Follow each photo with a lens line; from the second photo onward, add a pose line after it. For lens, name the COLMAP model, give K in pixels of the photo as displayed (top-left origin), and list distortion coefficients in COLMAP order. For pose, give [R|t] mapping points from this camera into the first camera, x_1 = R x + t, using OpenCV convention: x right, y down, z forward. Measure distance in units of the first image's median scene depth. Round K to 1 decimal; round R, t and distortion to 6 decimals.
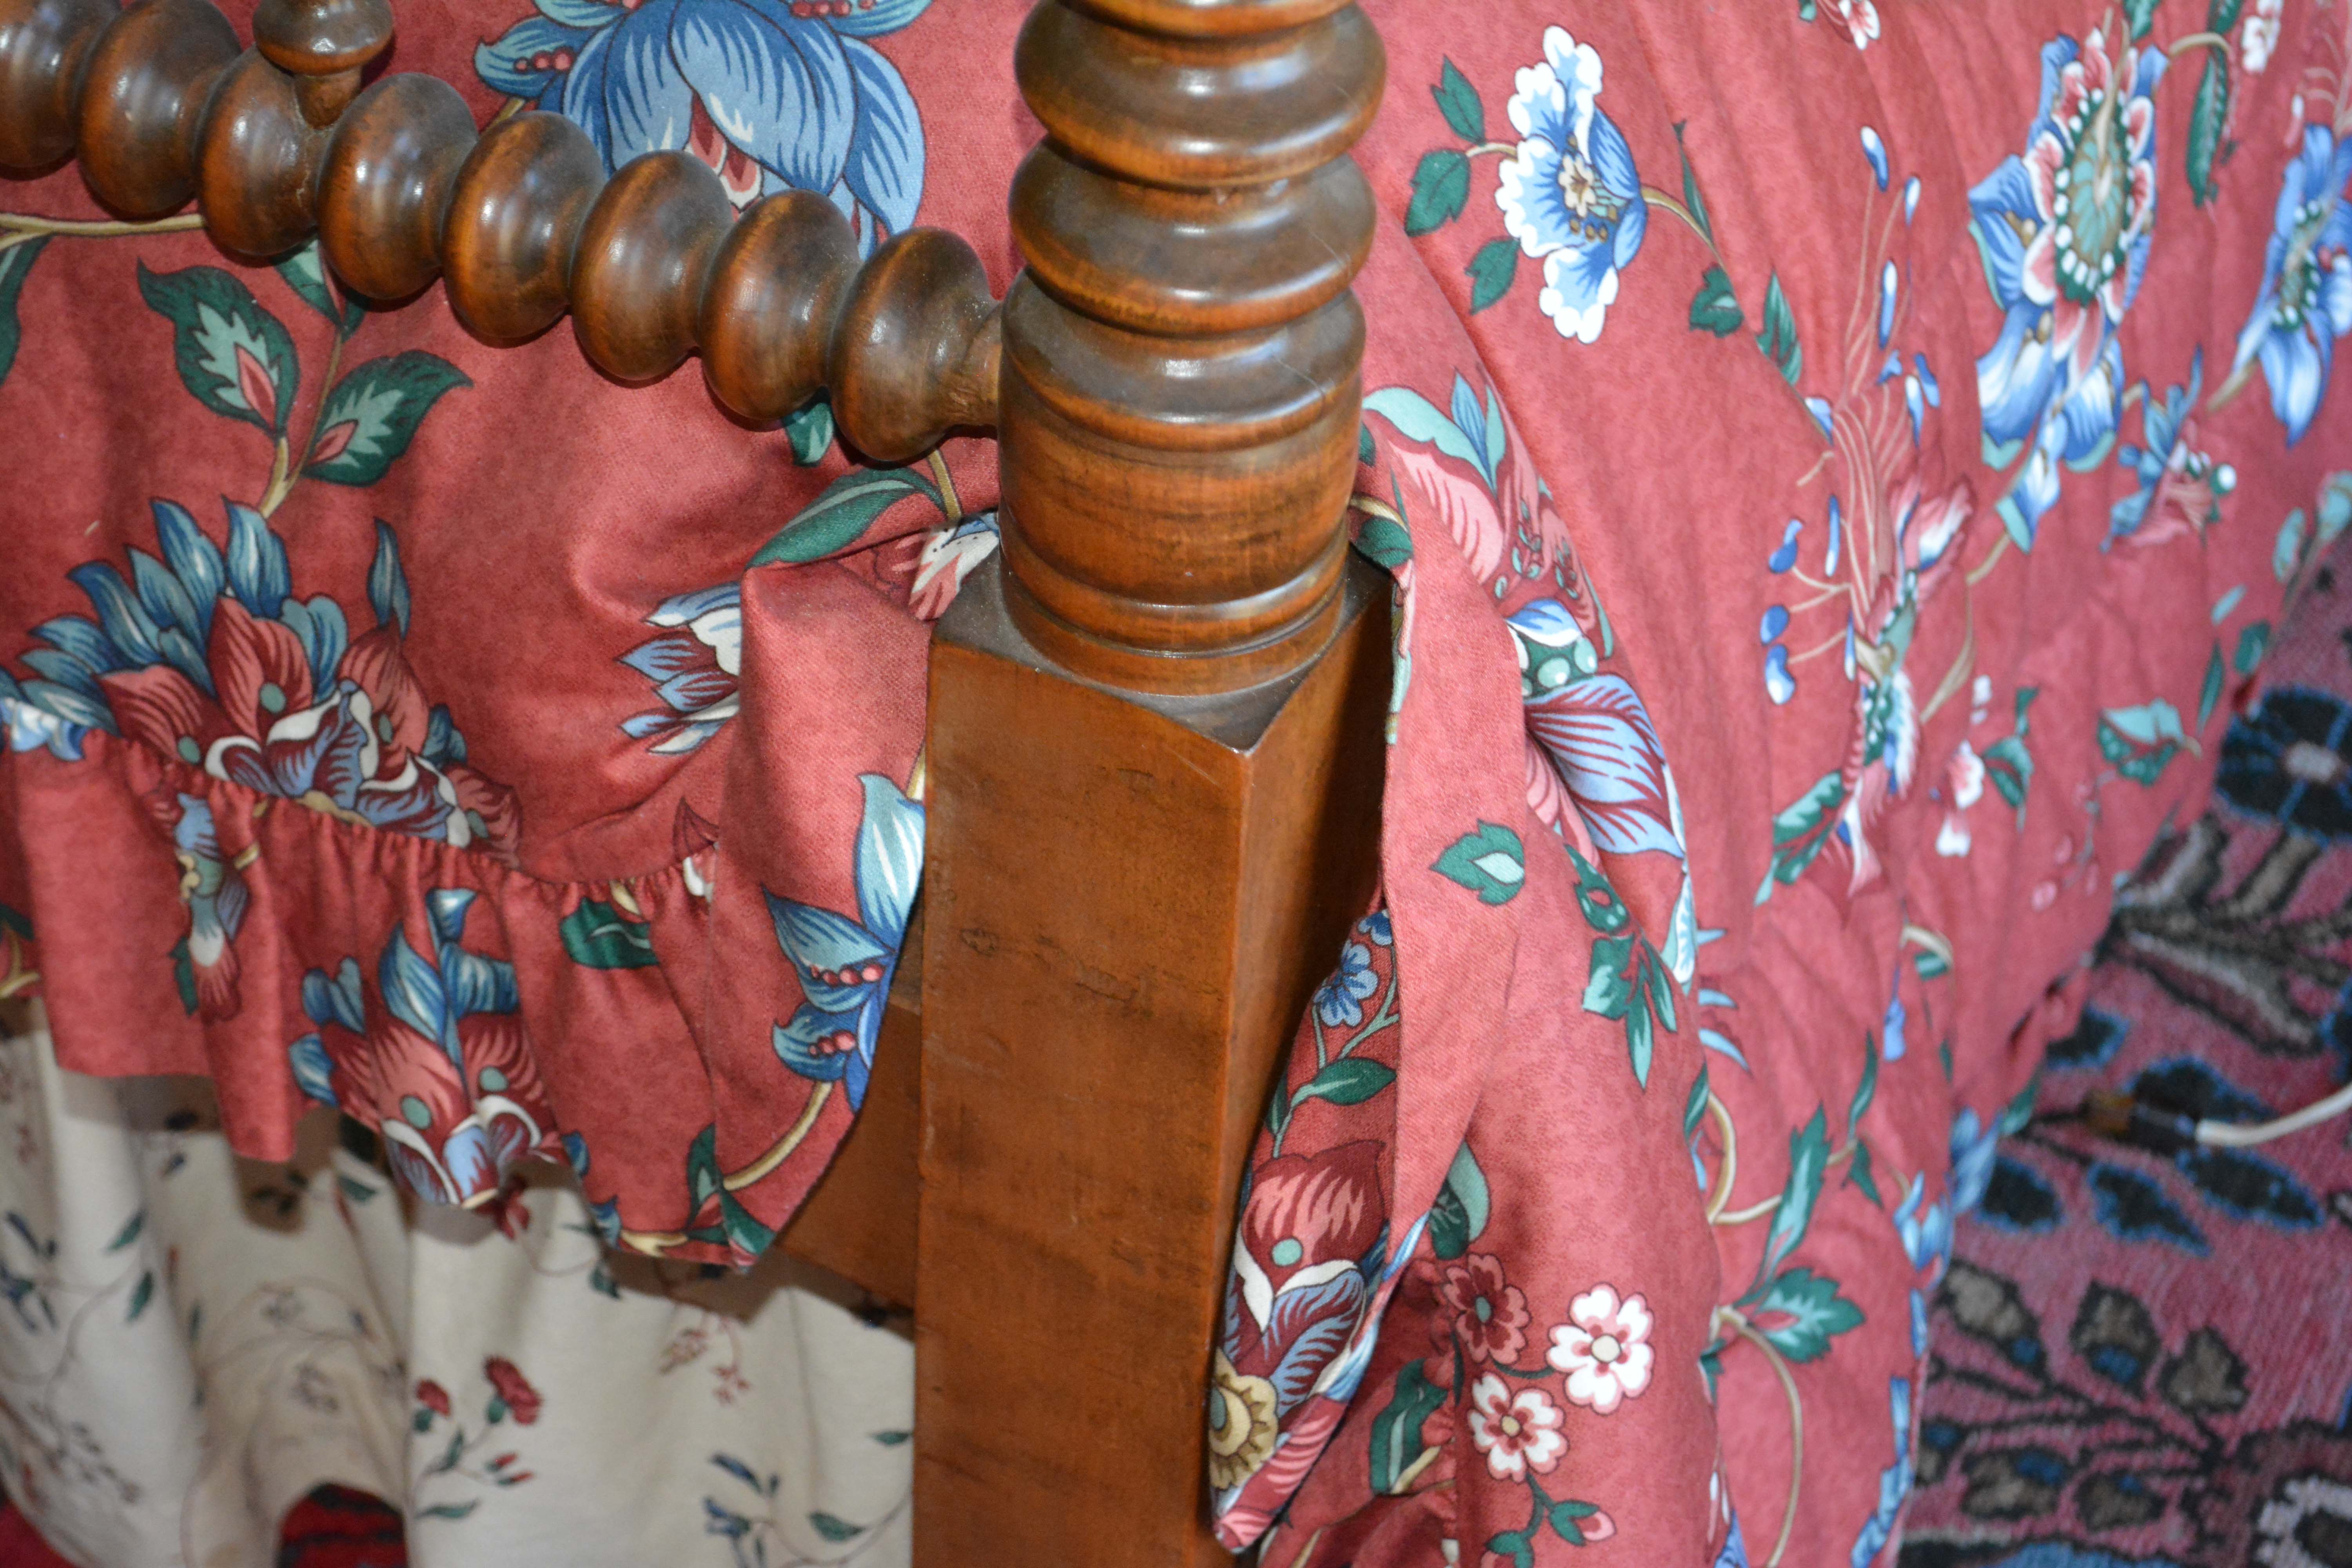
lens RADIAL K [[5304.0, 0, 1164.7], [0, 5304.0, 807.4], [0, 0, 1]] dist [0.053237, 0.000000]
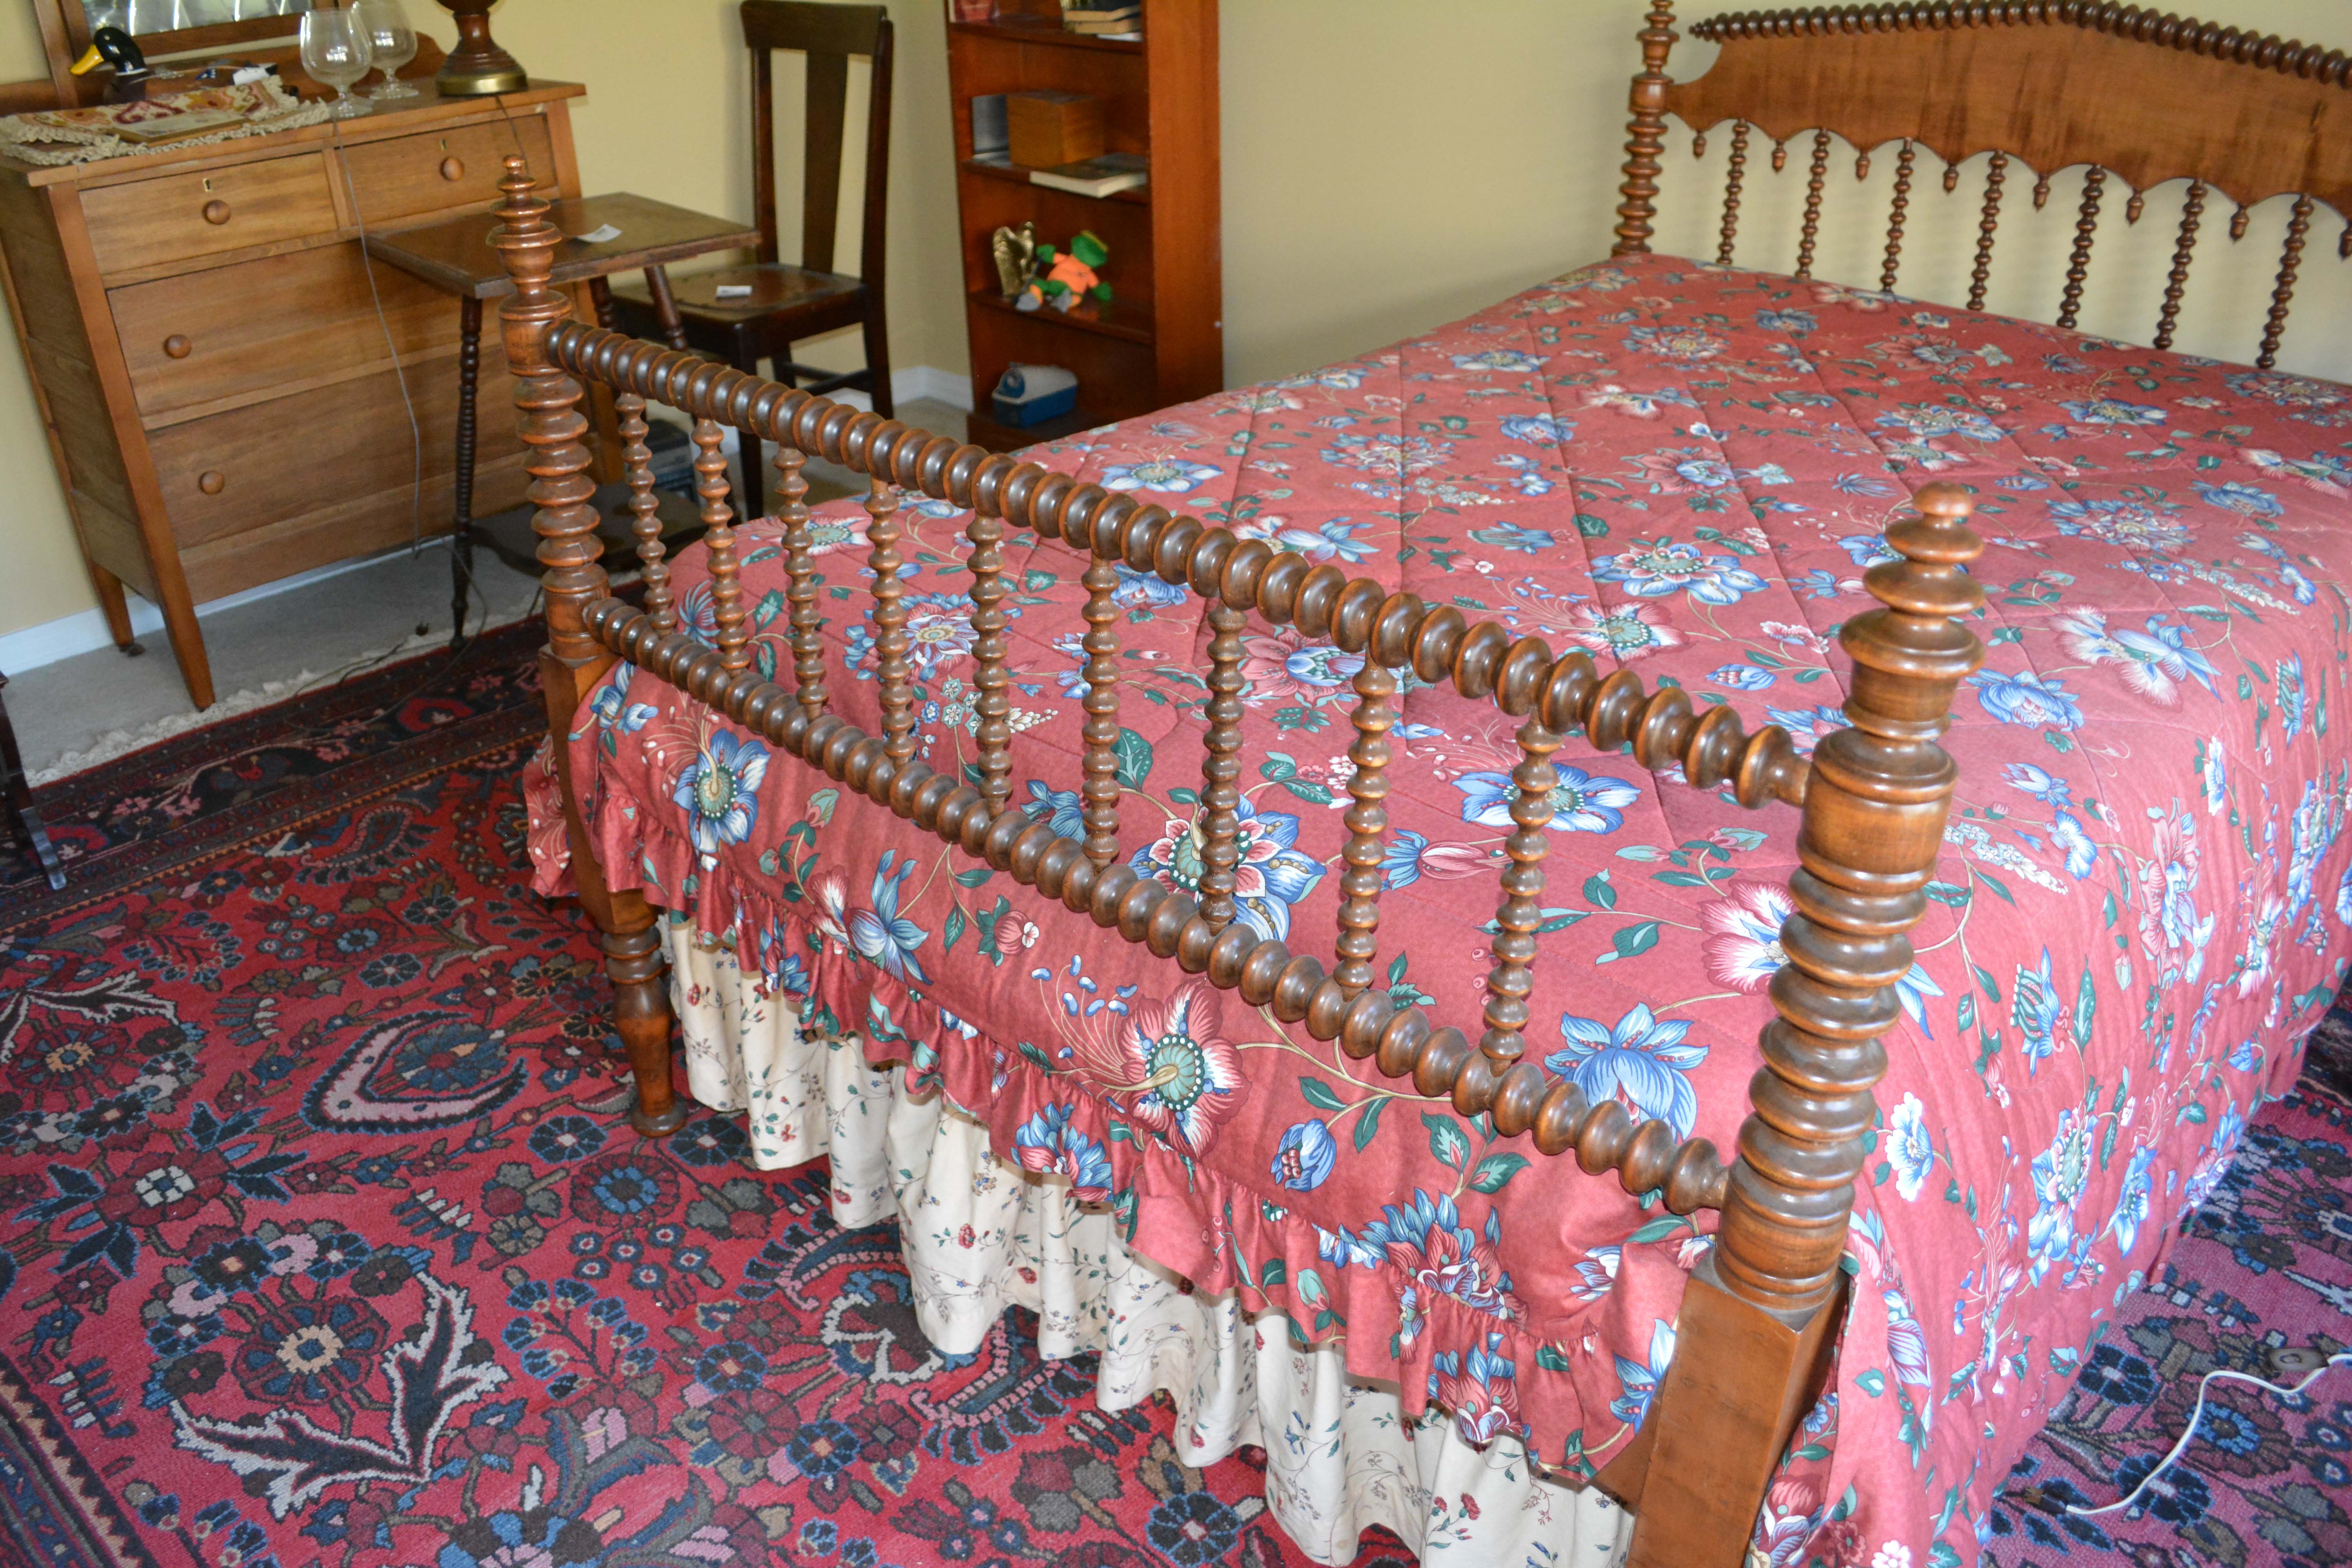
lens RADIAL K [[1847.5, 0, 1153.4], [0, 1847.5, 800.8], [0, 0, 1]] dist [-0.088747, 0.015225]
pose [[0.962389, 0.096478, -0.253967, -0.087812], [-0.156665, 0.960814, -0.228675, -0.006722], [0.221953, 0.259862, 0.939792, -0.076845]]
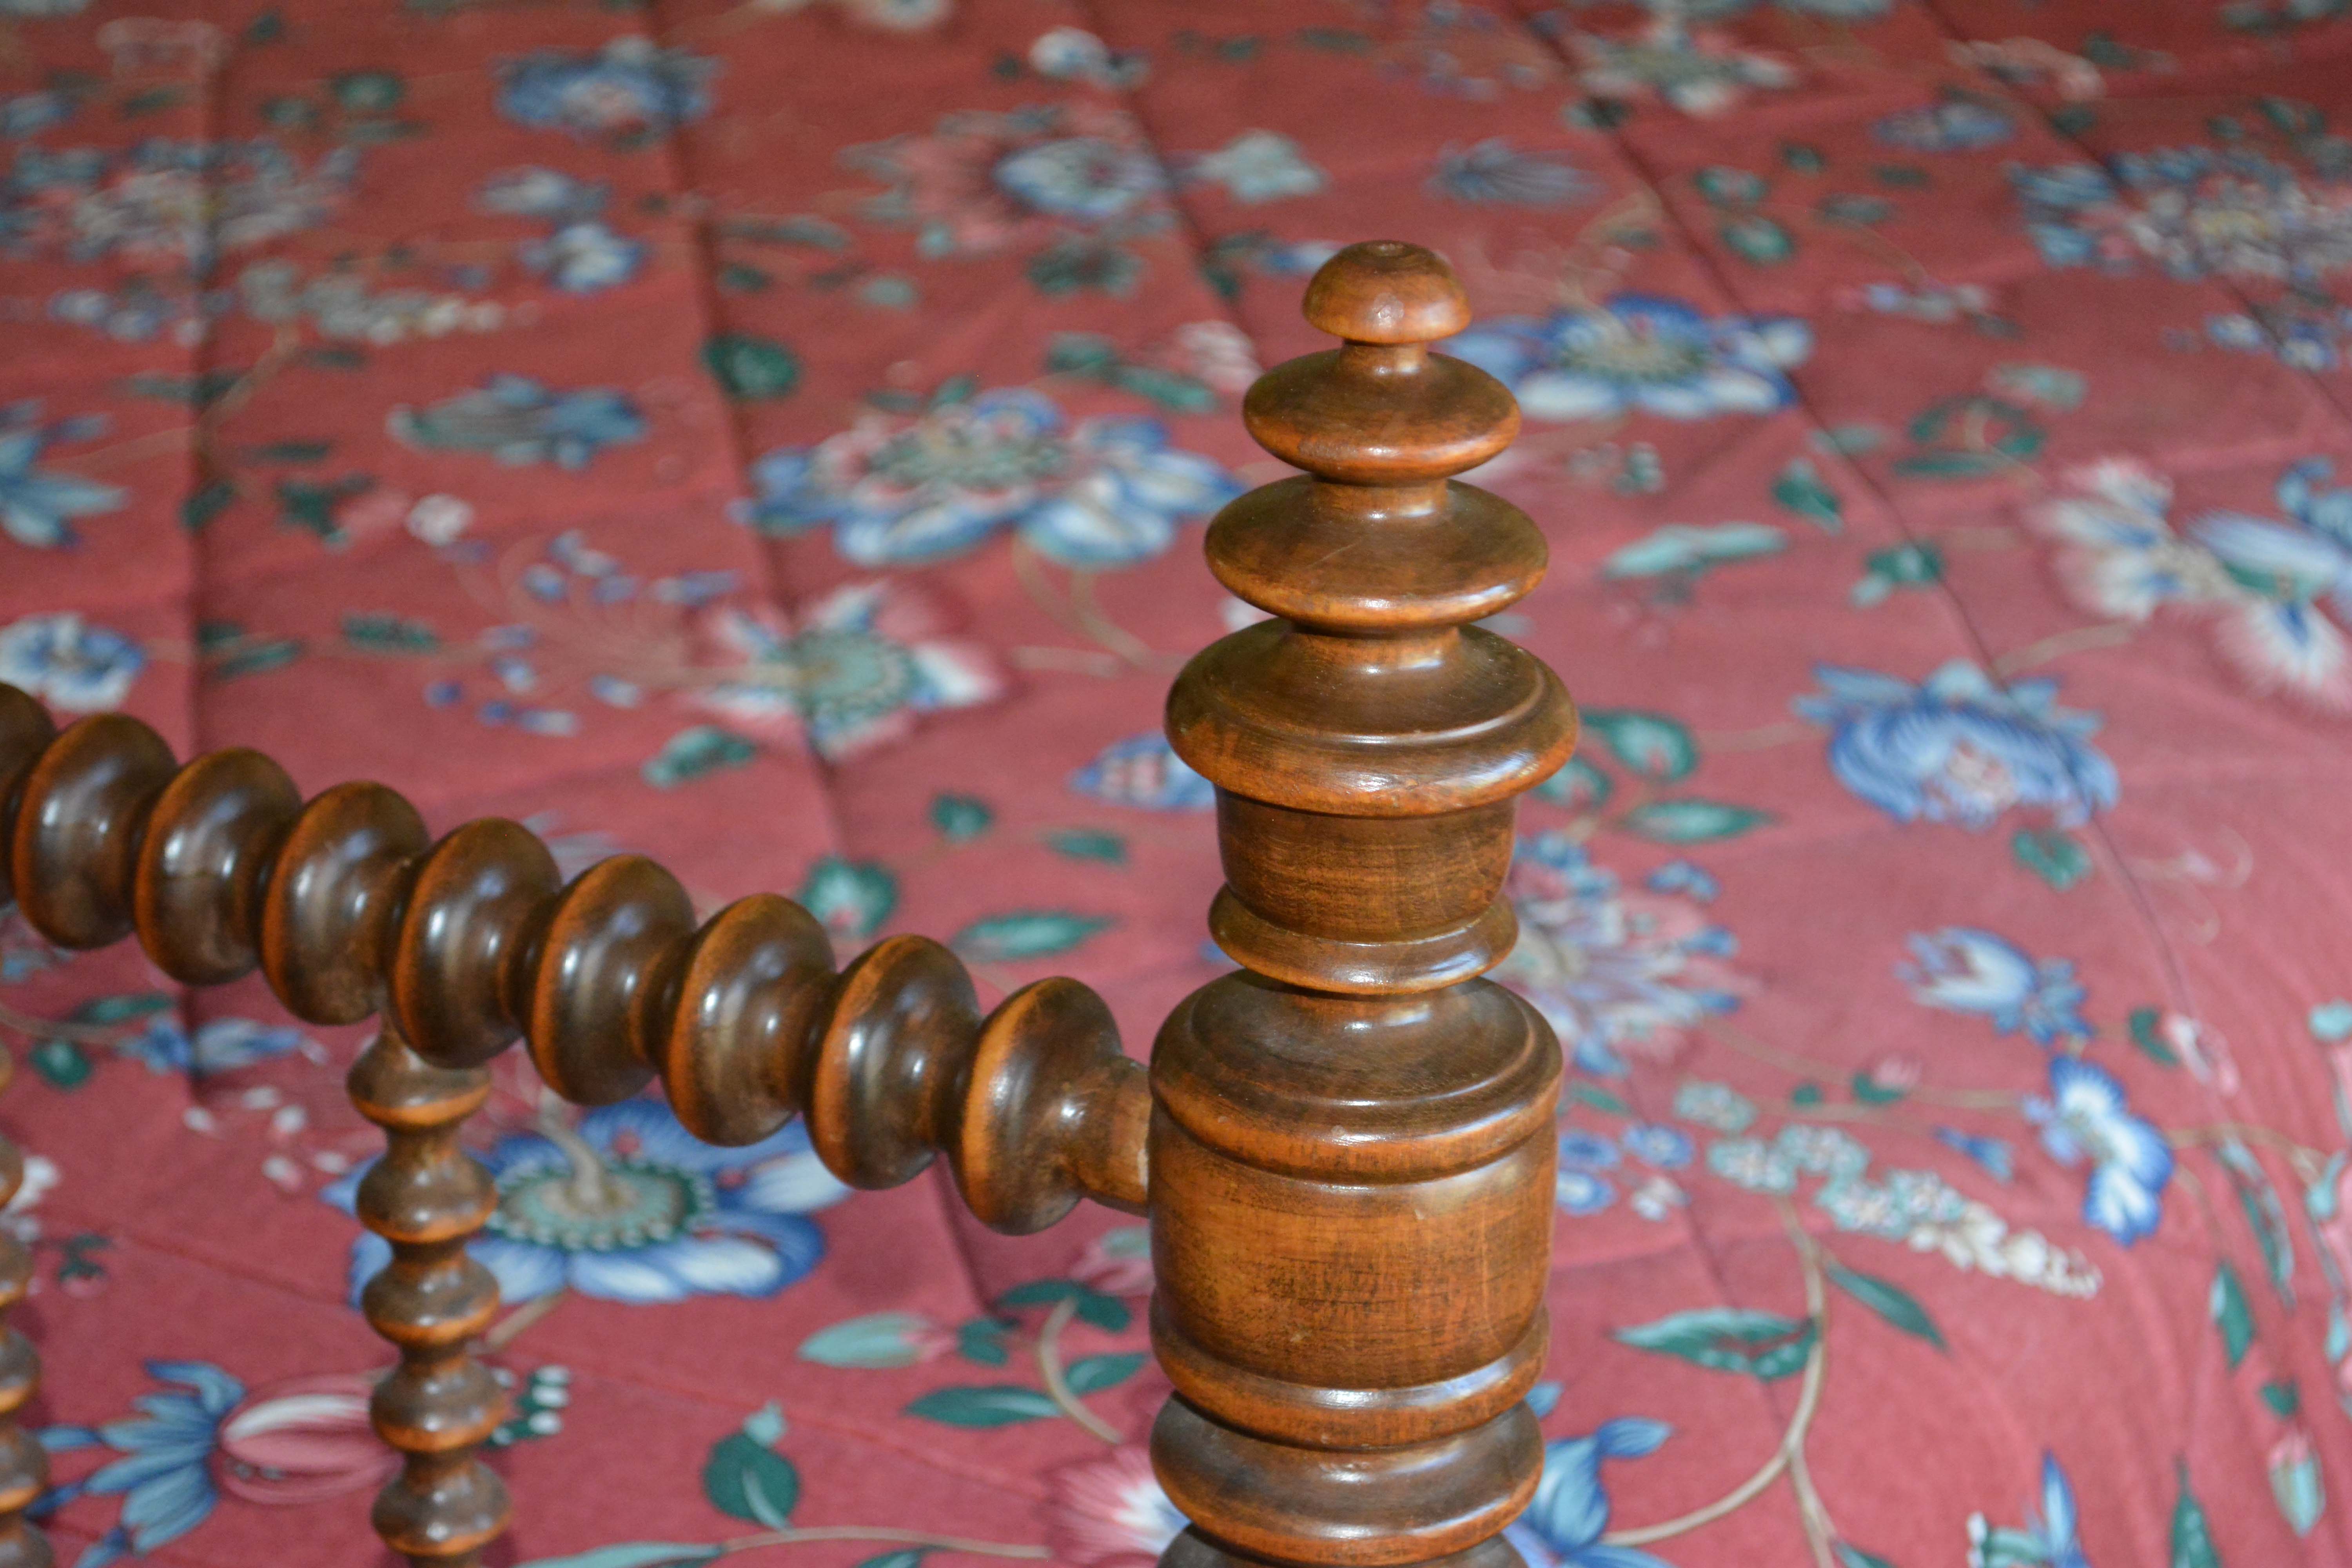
lens RADIAL K [[5304.0, 0, 1166.2], [0, 5304.0, 788.3], [0, 0, 1]] dist [0.053237, 0.000000]
pose [[0.999536, -0.026139, -0.015660, -0.001901], [0.020095, 0.951782, -0.306116, -0.049582], [0.022907, 0.305660, 0.951865, -0.031879]]
